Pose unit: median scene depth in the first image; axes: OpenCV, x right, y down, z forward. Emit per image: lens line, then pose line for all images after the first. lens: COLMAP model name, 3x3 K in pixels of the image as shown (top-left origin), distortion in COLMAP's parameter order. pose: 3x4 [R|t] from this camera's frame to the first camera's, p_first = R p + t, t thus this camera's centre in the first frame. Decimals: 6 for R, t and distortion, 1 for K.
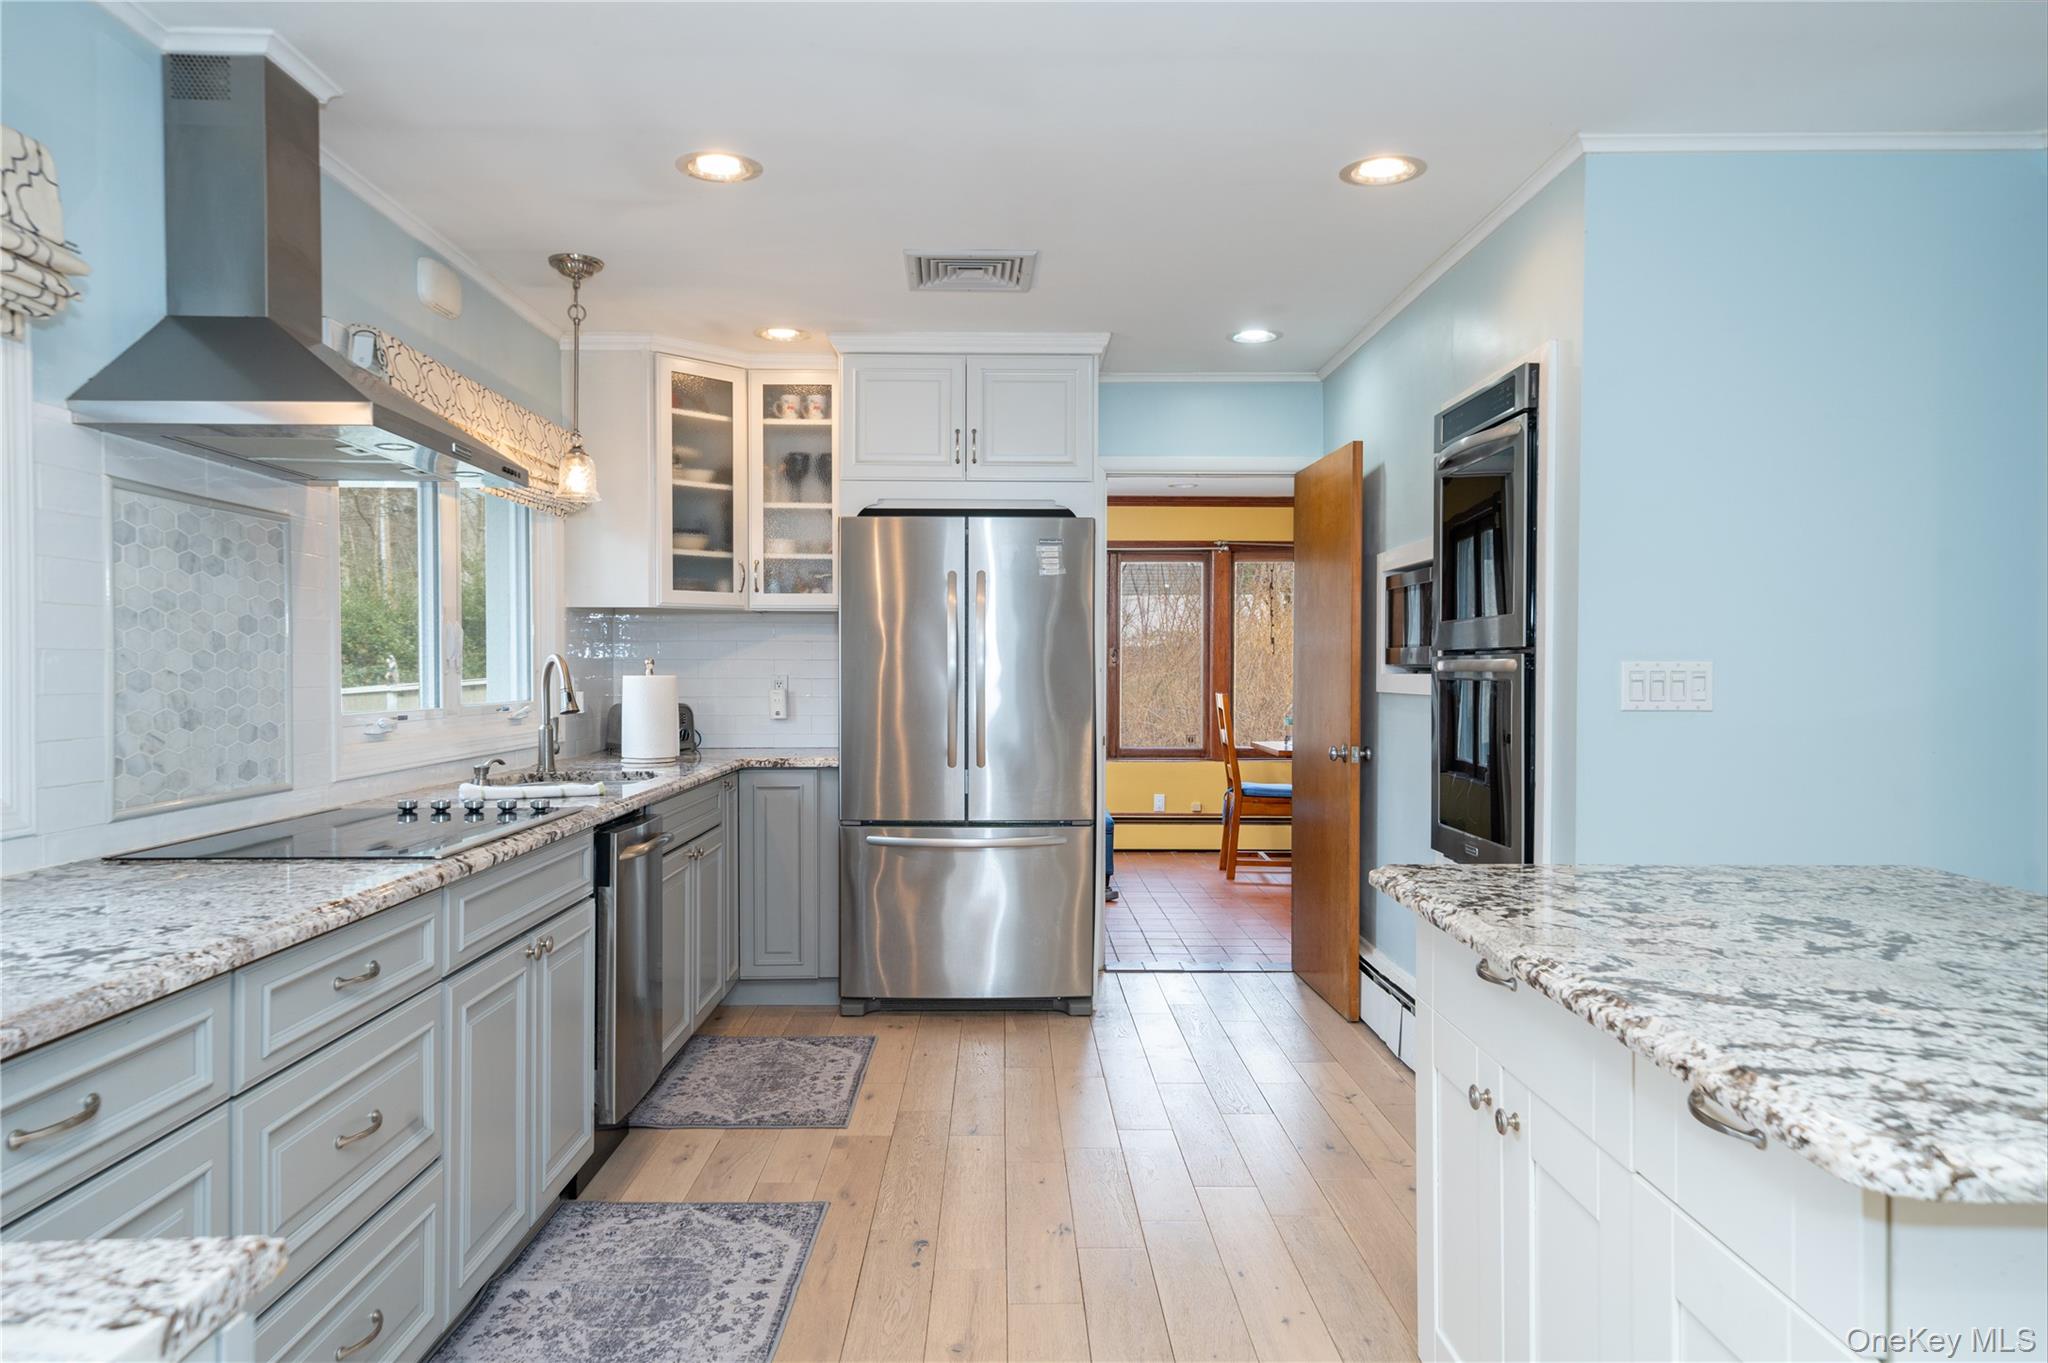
lens RADIAL K [[1335.5, 0, 1006.4], [0, 1335.5, 685.8], [0, 0, 1]] dist [0.001377, 0.000699]
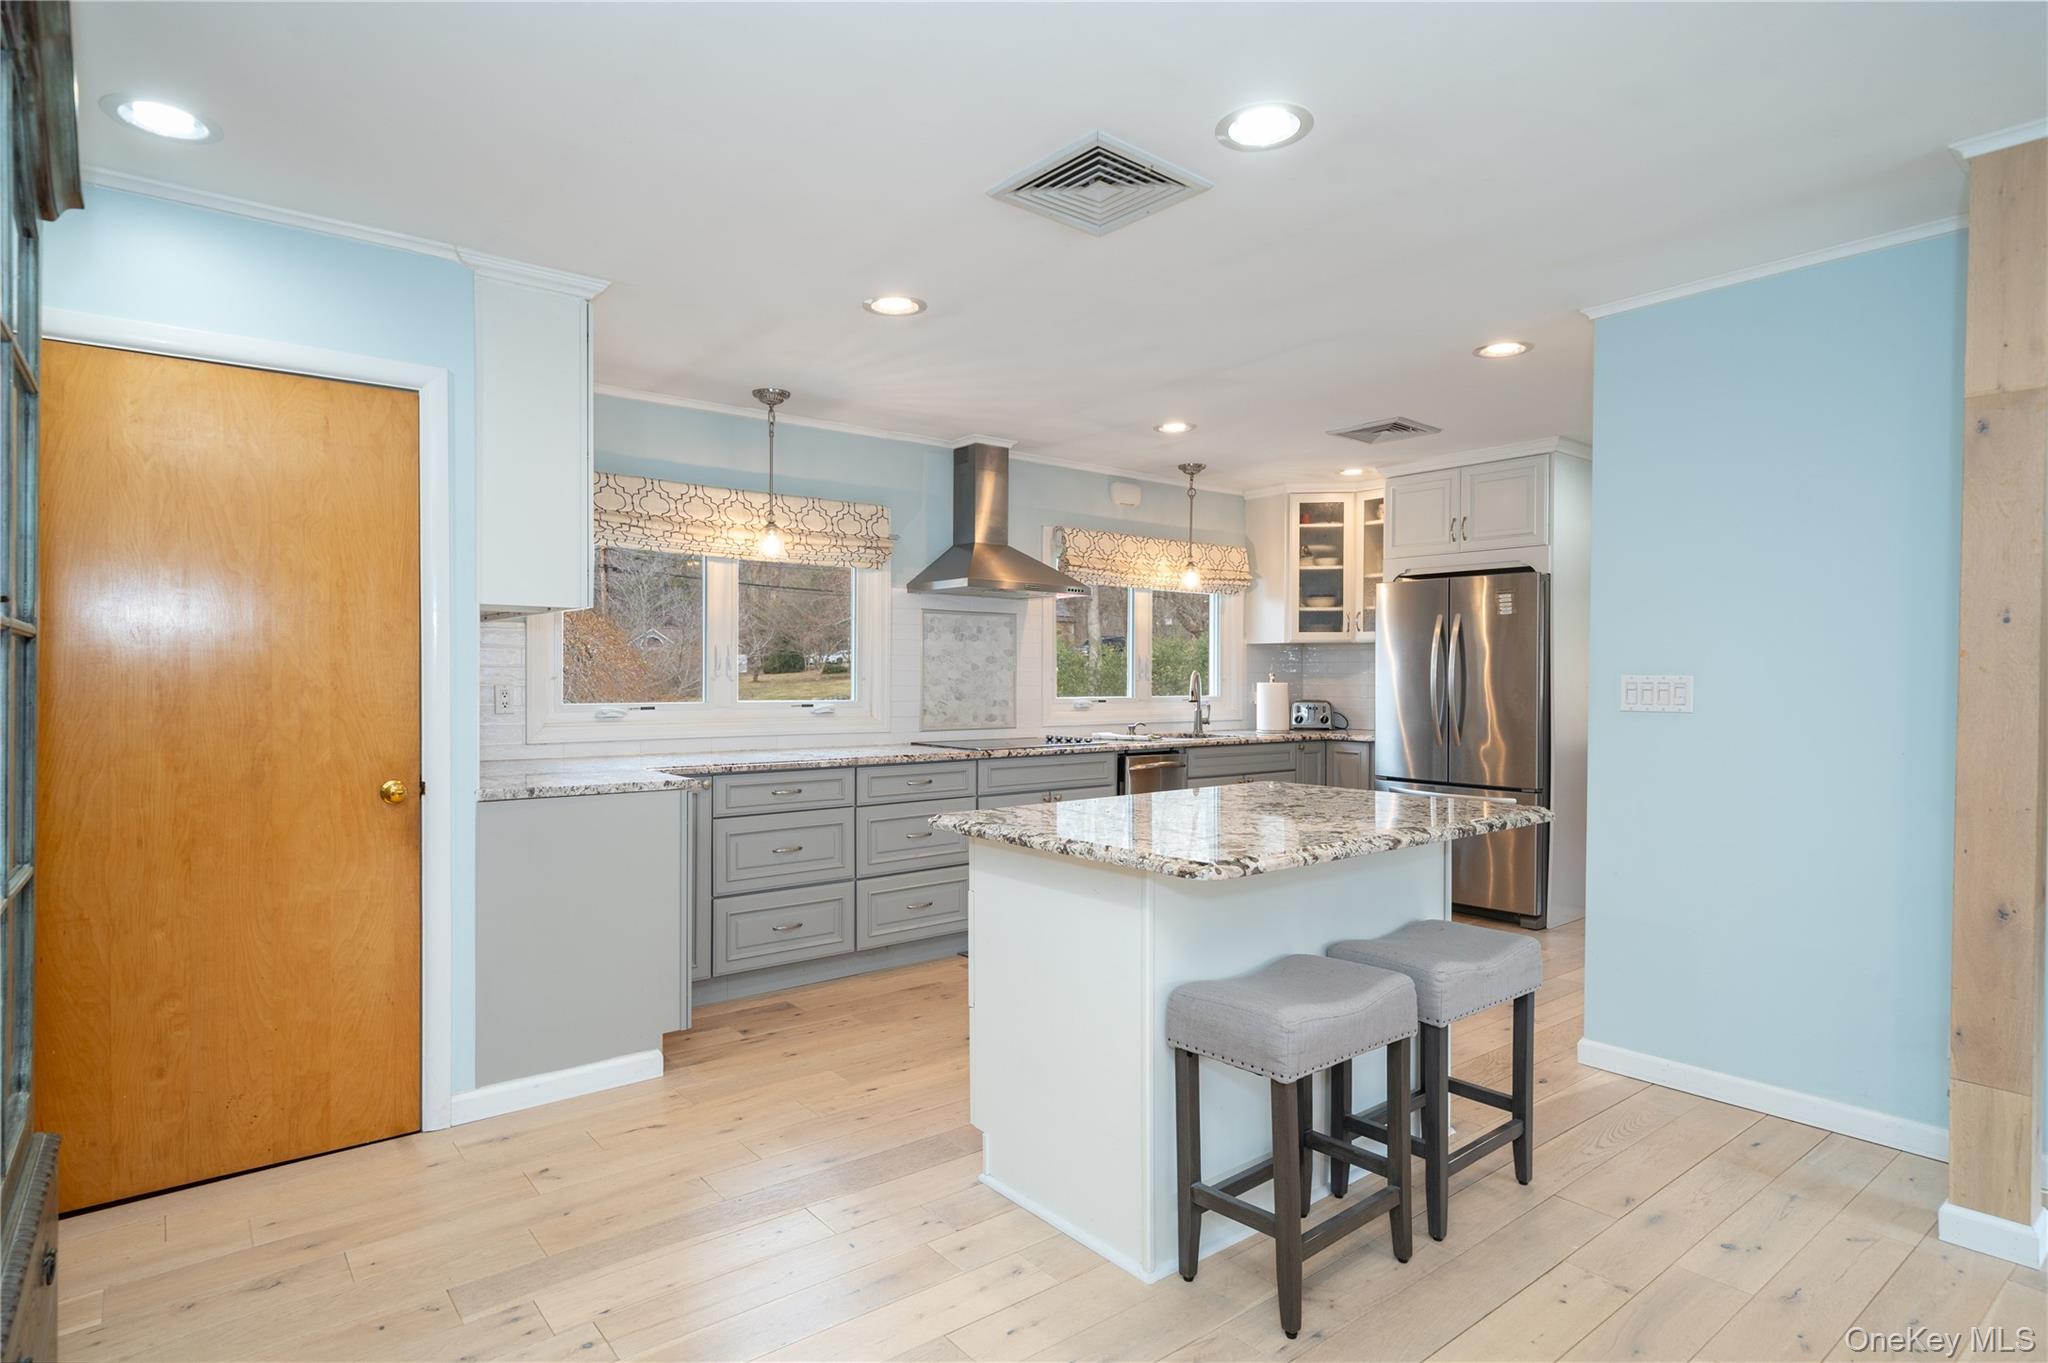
lens RADIAL K [[1088.3, 0, 1026.4], [0, 1088.3, 685.8], [0, 0, 1]] dist [0.007940, 0.000810]
pose [[0.621232, 0.009222, -0.783572, 0.970010], [-0.015026, 0.999887, -0.000145, 0.001860], [0.783482, 0.011864, 0.621301, -0.192956]]
